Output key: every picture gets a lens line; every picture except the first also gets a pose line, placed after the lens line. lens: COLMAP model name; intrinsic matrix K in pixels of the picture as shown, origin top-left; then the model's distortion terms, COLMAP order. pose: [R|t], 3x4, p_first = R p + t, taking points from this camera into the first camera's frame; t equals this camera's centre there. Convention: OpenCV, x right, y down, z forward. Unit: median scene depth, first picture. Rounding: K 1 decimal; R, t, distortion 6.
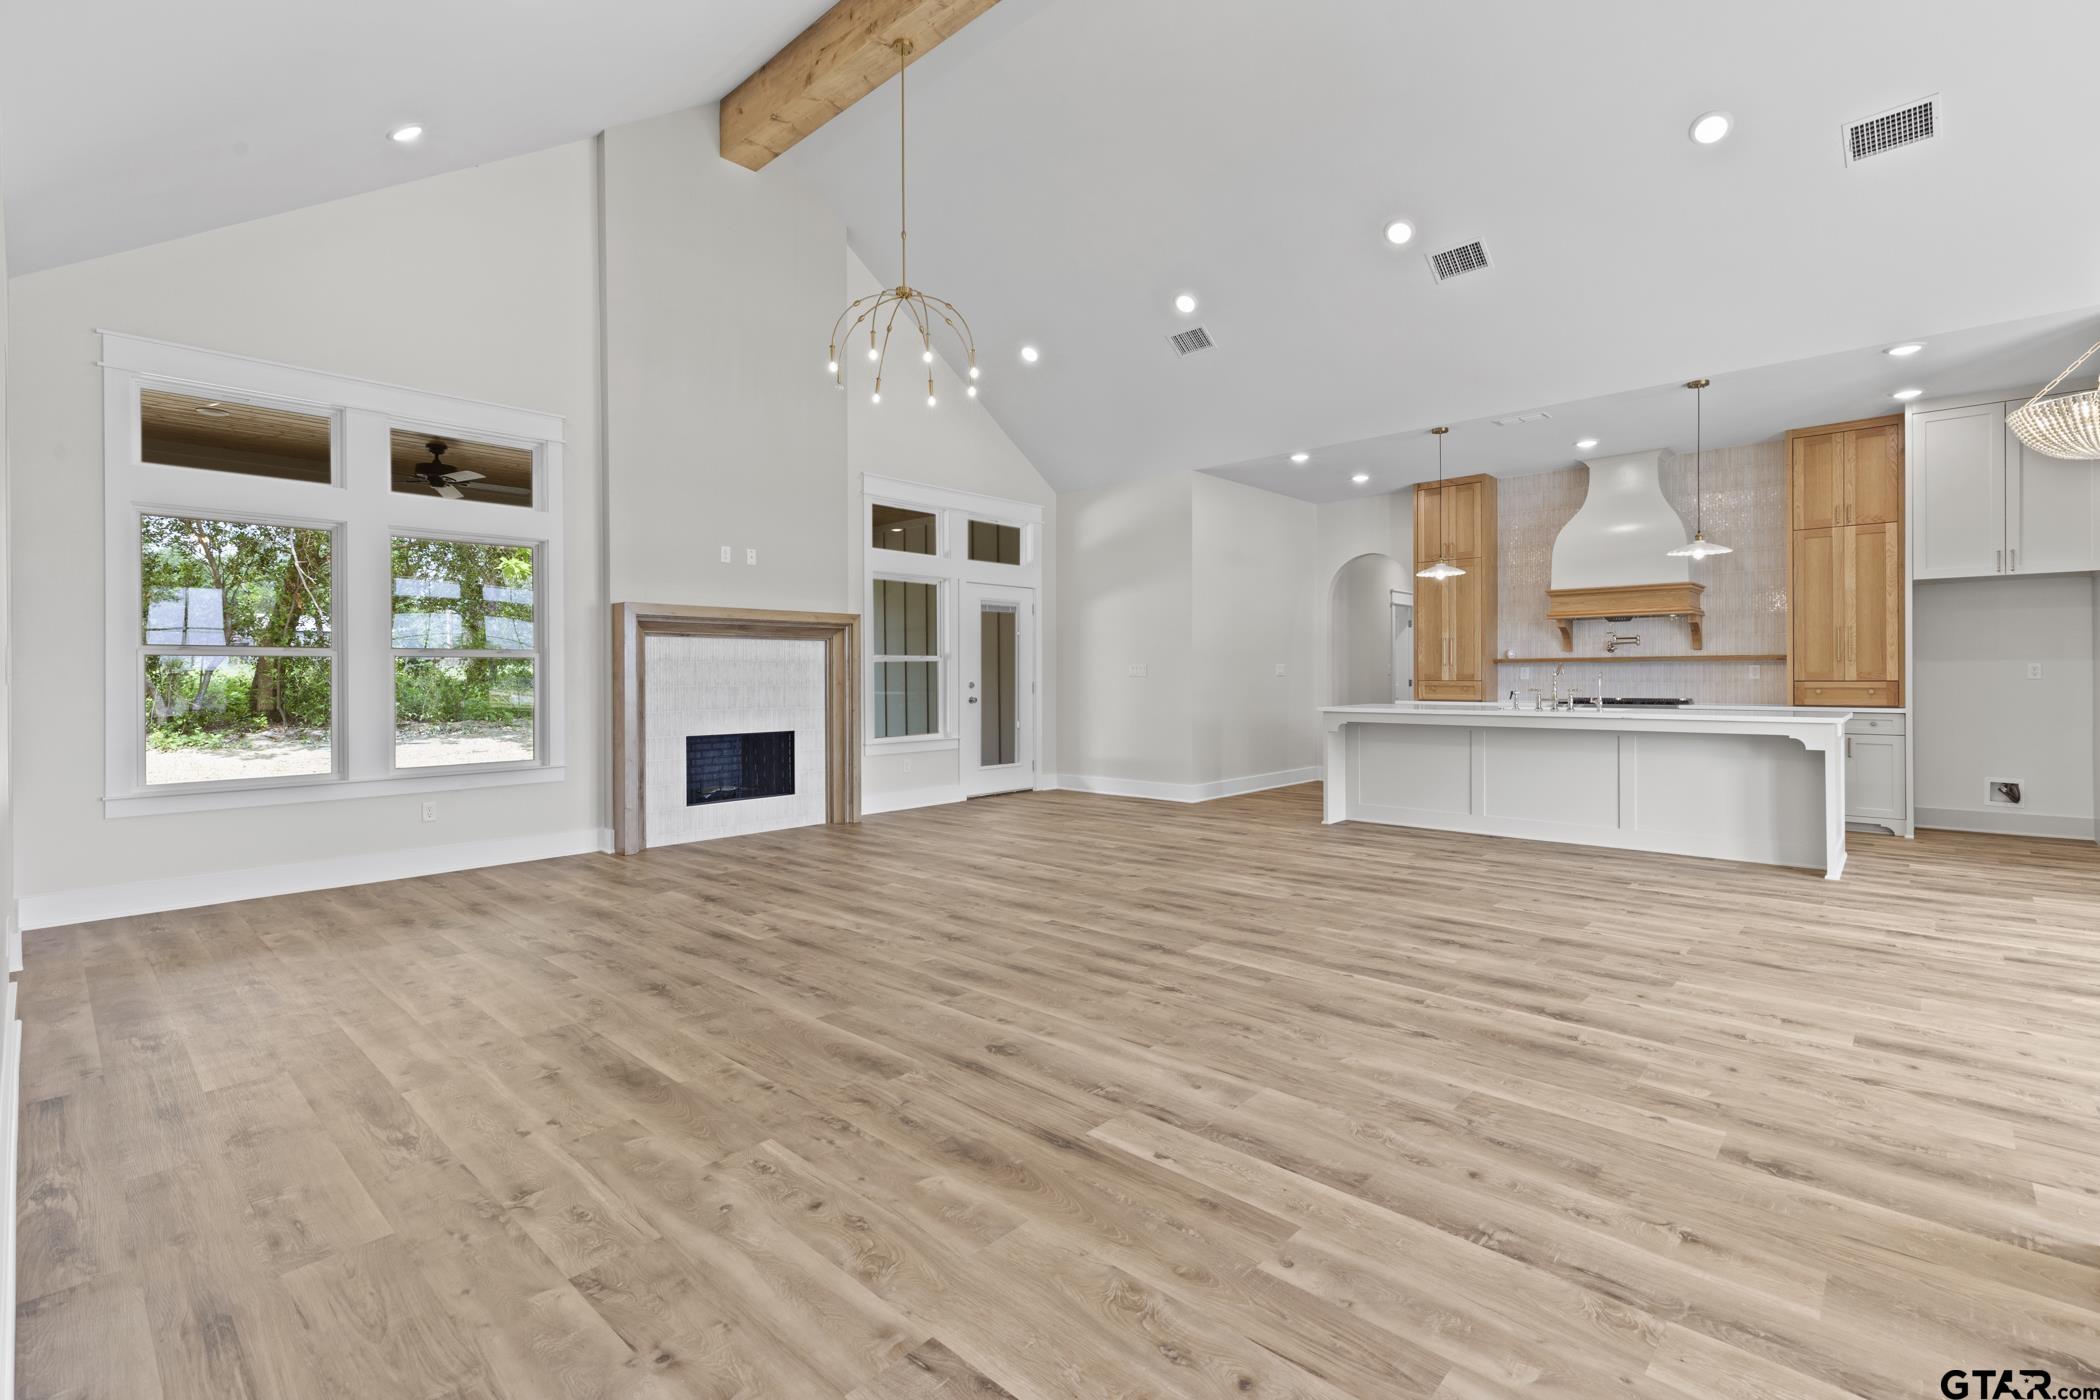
lens RADIAL K [[944.4, 0, 1044.6], [0, 944.4, 670.7], [0, 0, 1]] dist [0.000911, 0.000271]
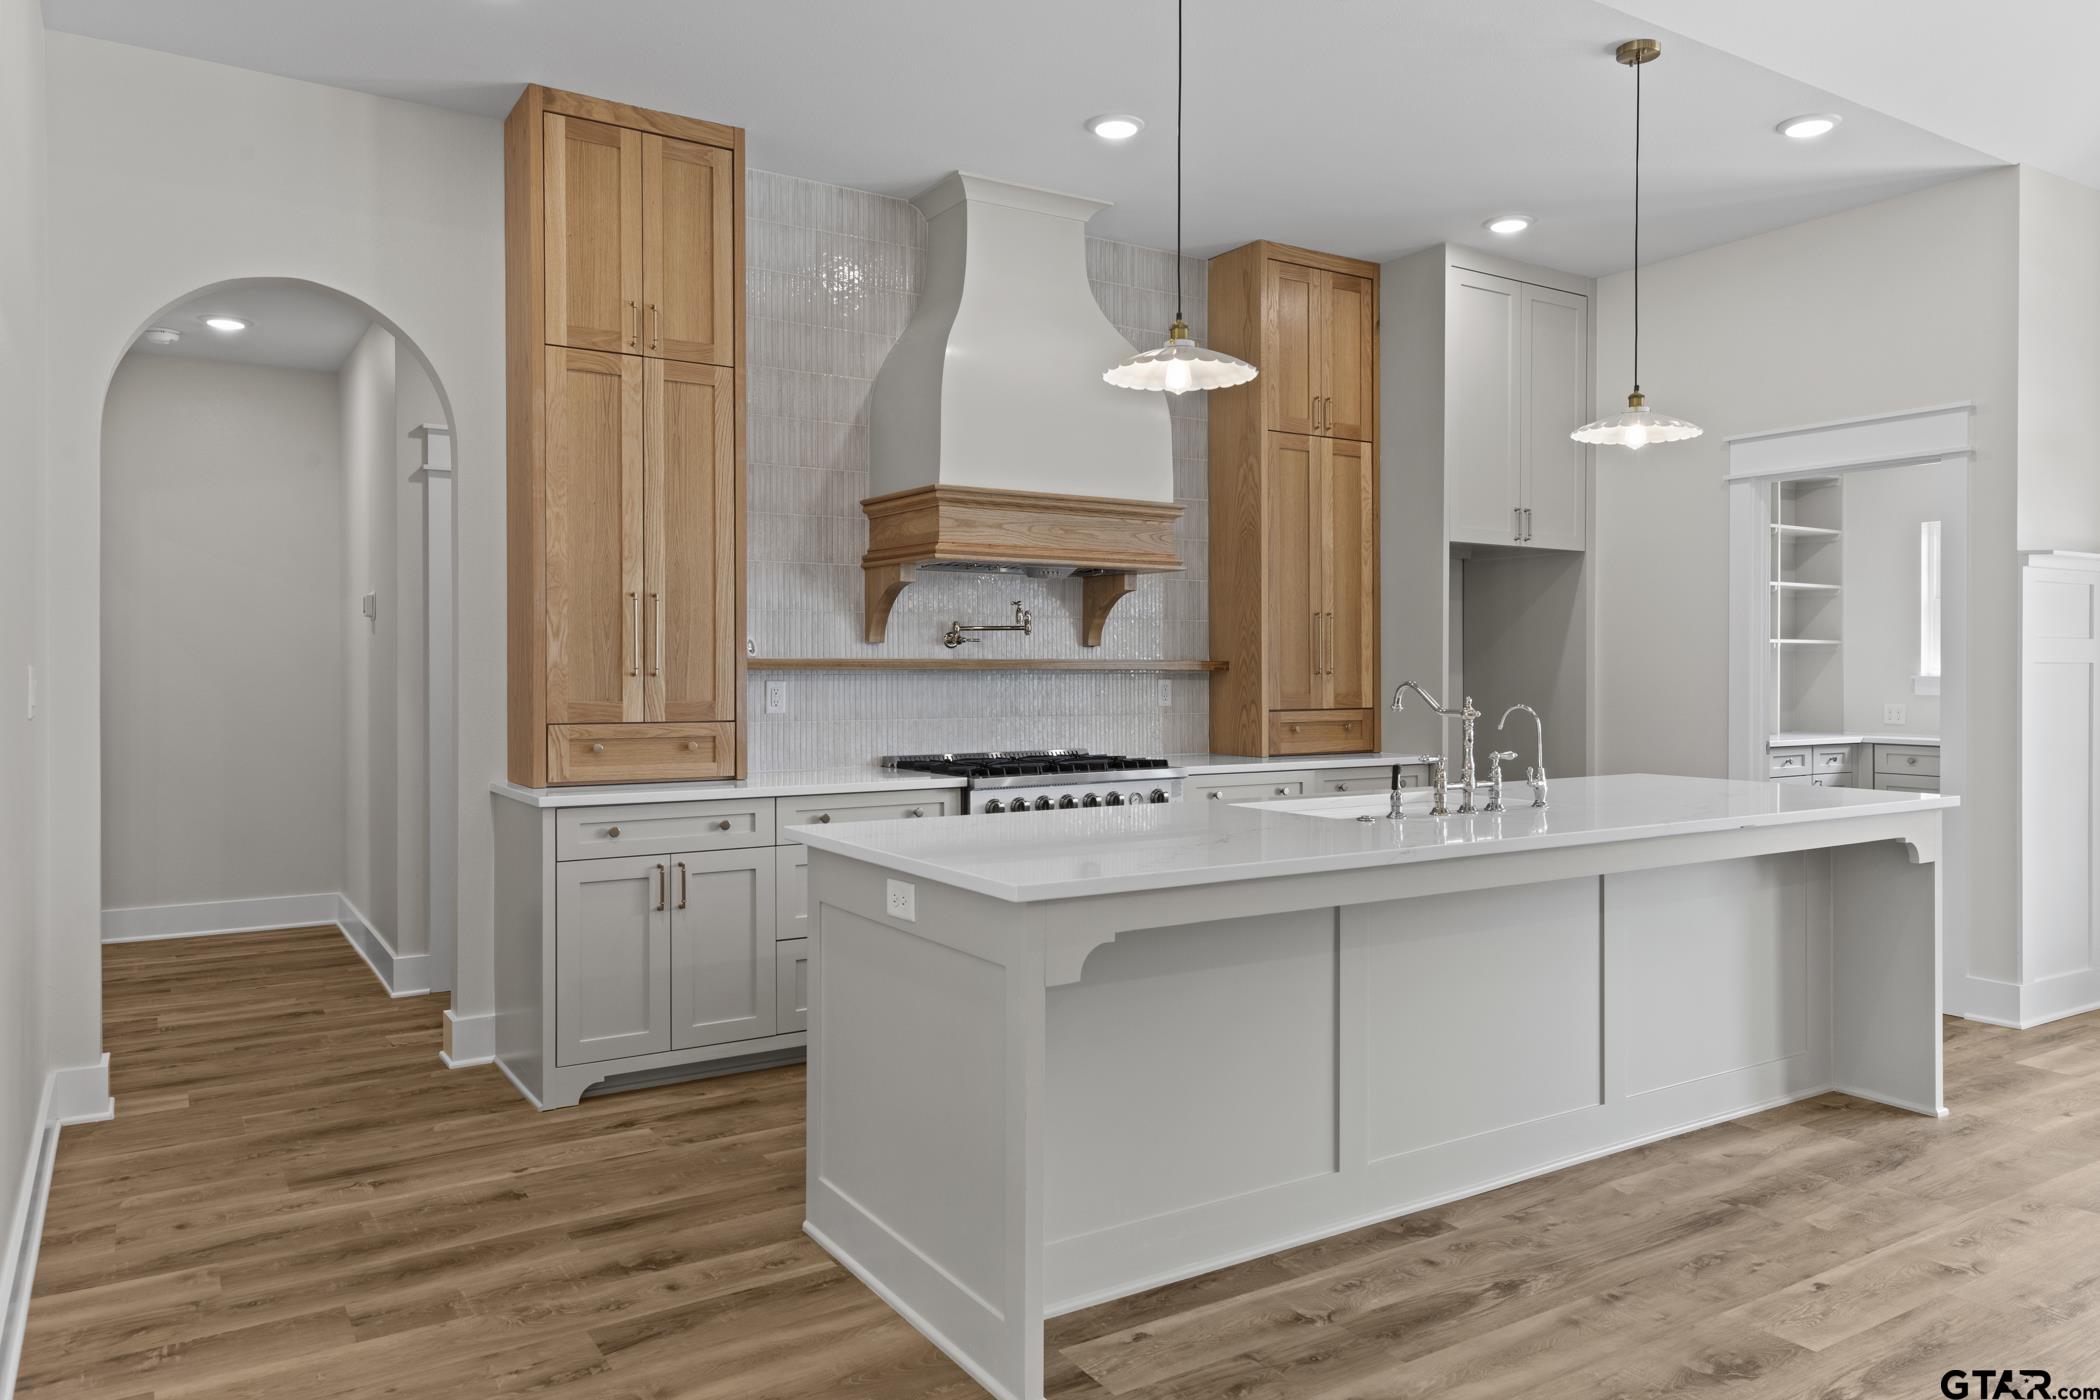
lens RADIAL K [[1418.2, 0, 1047.2], [0, 1418.2, 675.5], [0, 0, 1]] dist [-0.027180, -0.000138]
pose [[0.264163, 0.001420, 0.964477, -0.013371], [-0.007309, 0.999973, 0.000530, -0.007952], [-0.964450, -0.007189, 0.264166, 0.831268]]
